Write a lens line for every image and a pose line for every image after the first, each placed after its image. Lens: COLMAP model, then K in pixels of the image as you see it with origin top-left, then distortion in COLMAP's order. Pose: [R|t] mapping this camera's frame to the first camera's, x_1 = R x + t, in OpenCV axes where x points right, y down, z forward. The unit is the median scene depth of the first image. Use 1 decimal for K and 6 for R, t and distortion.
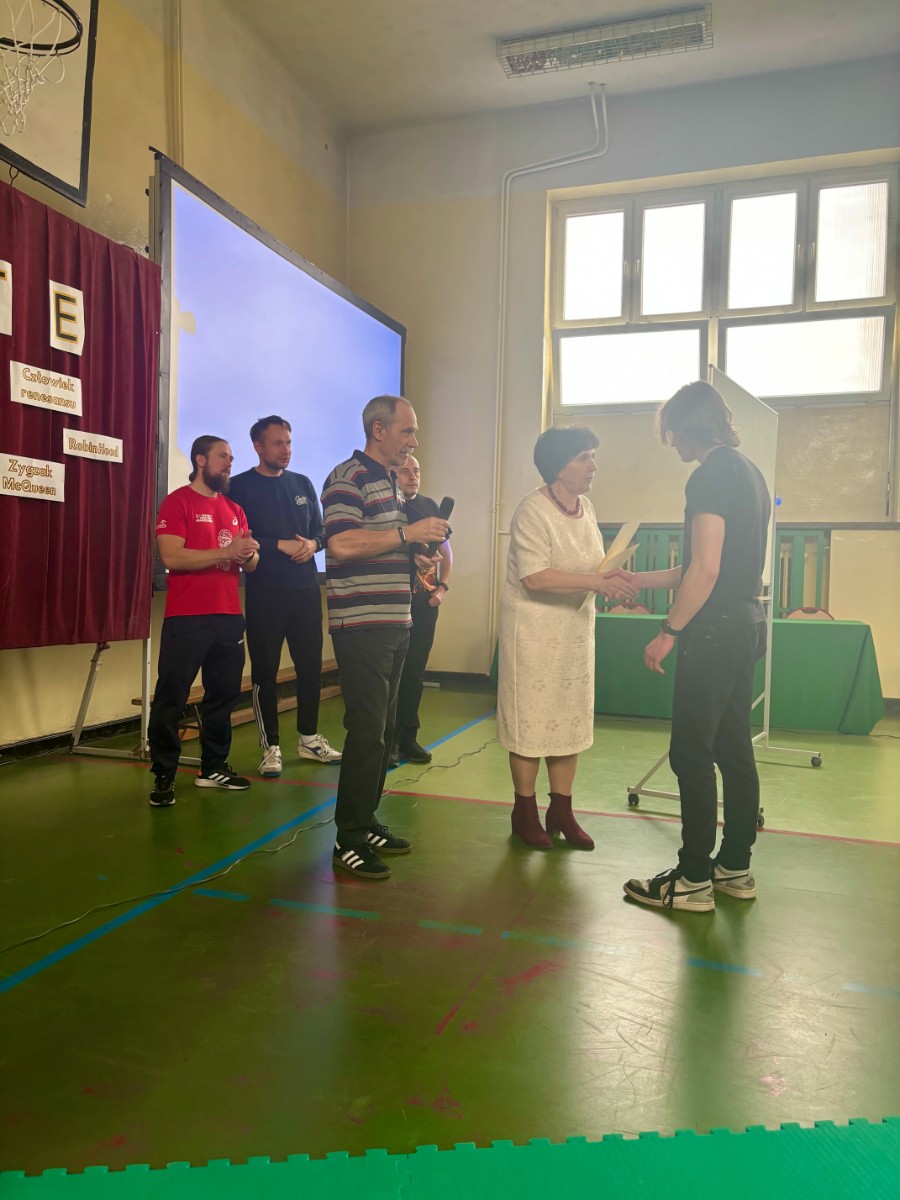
lens RADIAL K [[915.9, 0, 453.3], [0, 915.9, 599.4], [0, 0, 1]] dist [0.046859, -0.041180]
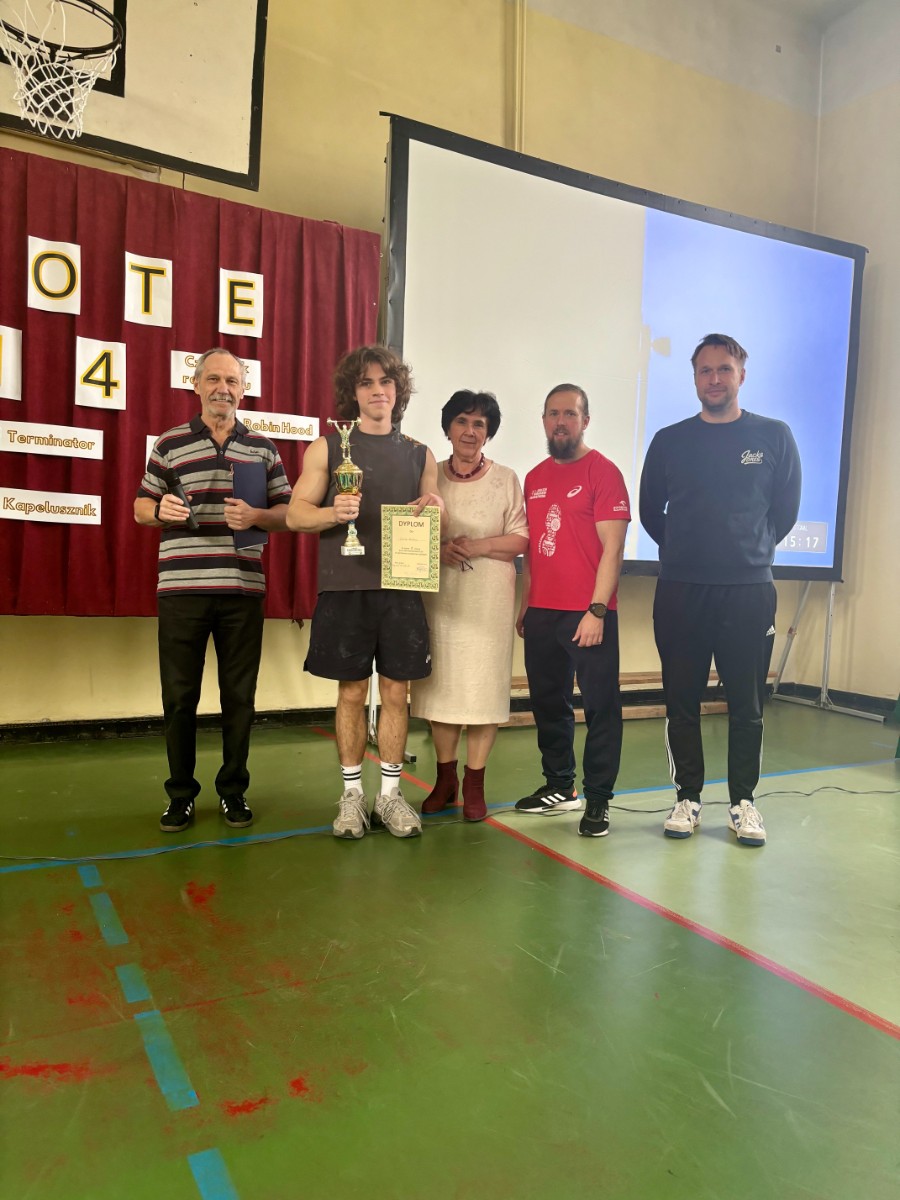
lens RADIAL K [[915.9, 0, 451.1], [0, 915.9, 608.5], [0, 0, 1]] dist [0.046859, -0.041180]
pose [[0.724460, 0.040956, -0.688099, 0.481100], [-0.040563, 0.999036, 0.016757, 0.012192], [0.688123, 0.015772, 0.725423, 0.415604]]
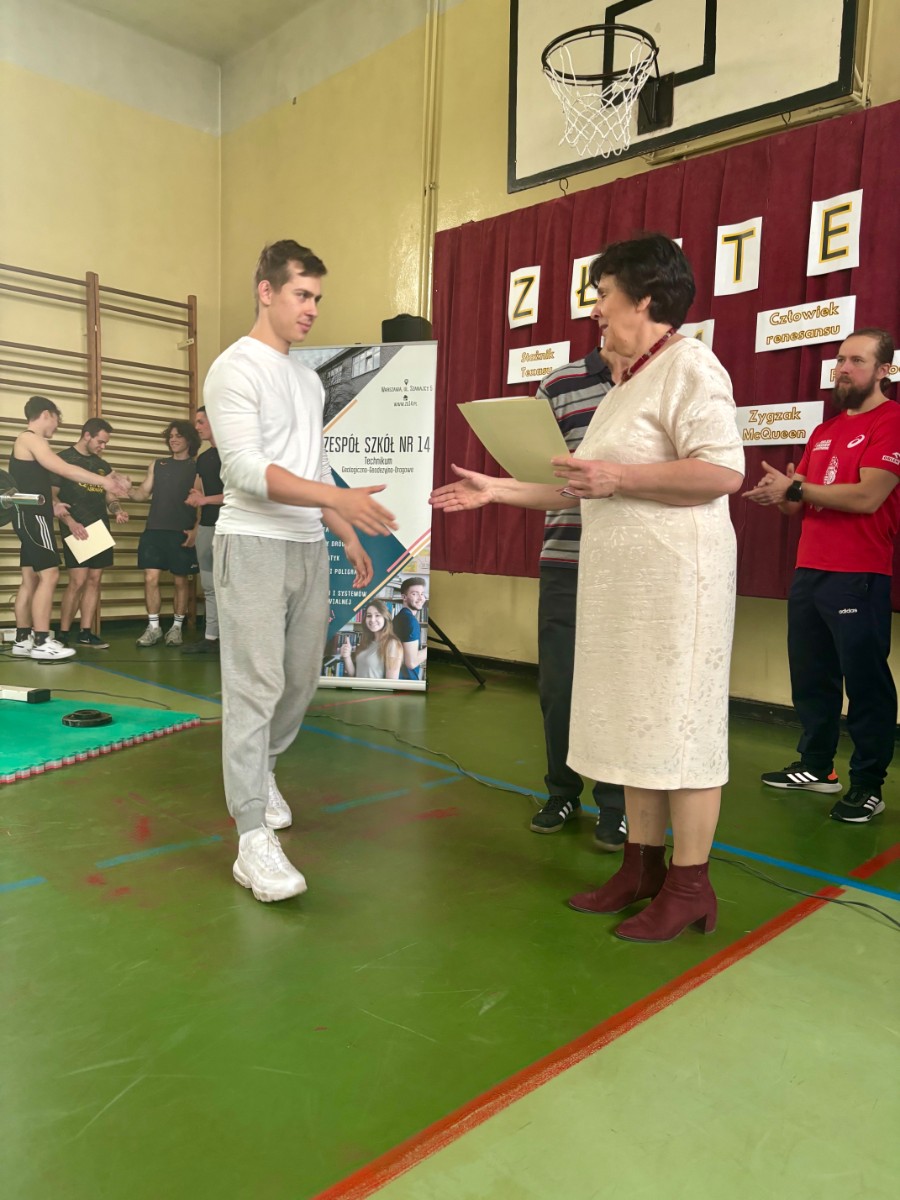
lens RADIAL K [[915.9, 0, 448.0], [0, 915.9, 607.7], [0, 0, 1]] dist [0.046859, -0.041180]
pose [[-0.458646, 0.042629, -0.887596, 0.557390], [-0.065330, 0.994528, 0.081522, 0.004872], [0.886214, 0.095377, -0.453351, 1.109229]]
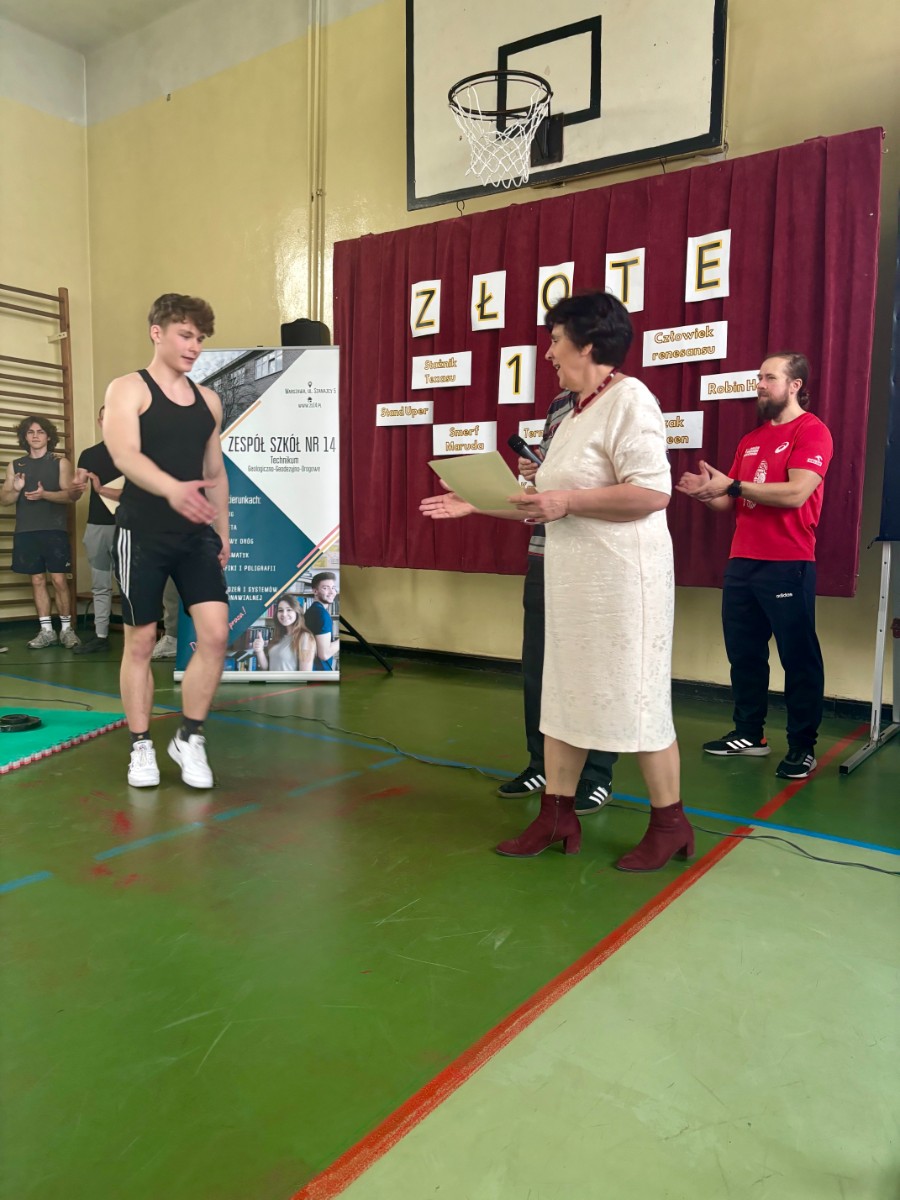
lens RADIAL K [[915.9, 0, 452.4], [0, 915.9, 596.7], [0, 0, 1]] dist [0.046859, -0.041180]
pose [[-0.301109, 0.056315, -0.951925, 0.659033], [-0.048033, 0.996092, 0.074122, -0.002462], [0.952379, 0.068043, -0.297227, 1.059633]]
